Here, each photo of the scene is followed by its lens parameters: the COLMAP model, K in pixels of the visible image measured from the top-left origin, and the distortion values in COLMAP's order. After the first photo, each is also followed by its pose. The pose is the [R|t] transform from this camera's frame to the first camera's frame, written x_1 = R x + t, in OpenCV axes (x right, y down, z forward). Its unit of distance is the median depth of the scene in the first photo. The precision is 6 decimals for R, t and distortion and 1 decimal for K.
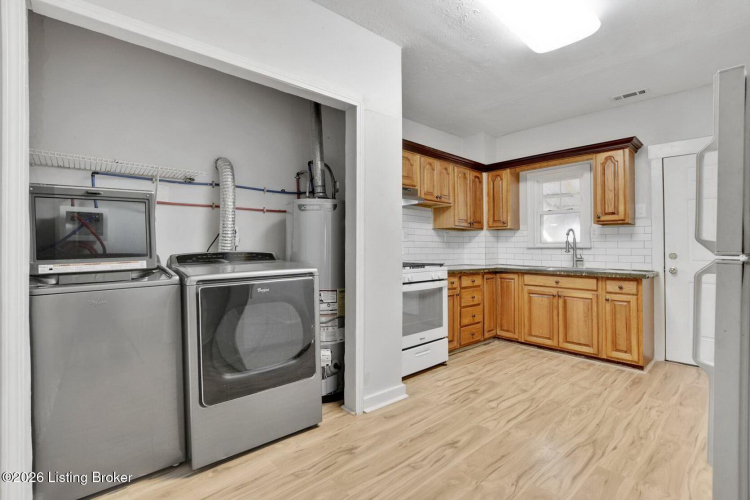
lens RADIAL K [[347.3, 0, 356.1], [0, 347.3, 247.0], [0, 0, 1]] dist [-0.025190, 0.000577]
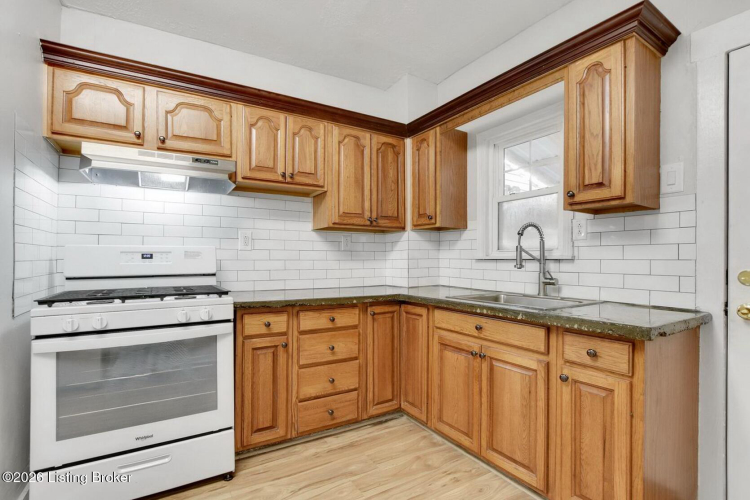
lens RADIAL K [[357.2, 0, 332.3], [0, 357.2, 265.7], [0, 0, 1]] dist [-0.029781, 0.000627]
pose [[0.981140, -0.002166, -0.193285, 0.469649], [0.006439, 0.999749, 0.021482, -0.001654], [0.193190, -0.022321, 0.980907, 0.447469]]
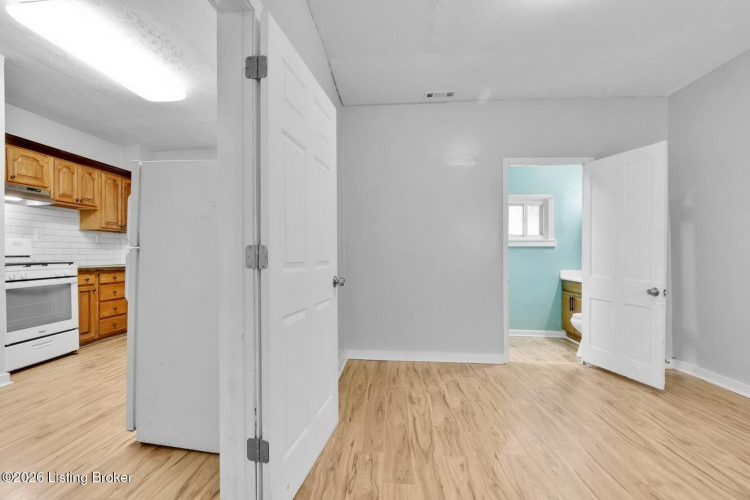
lens RADIAL K [[345.9, 0, 349.9], [0, 345.9, 251.7], [0, 0, 1]] dist [-0.021596, 0.000477]
pose [[0.725953, -0.004011, 0.687733, 0.132567], [0.002305, 0.999992, 0.003398, 0.012417], [-0.687741, -0.000882, 0.725956, -0.348274]]
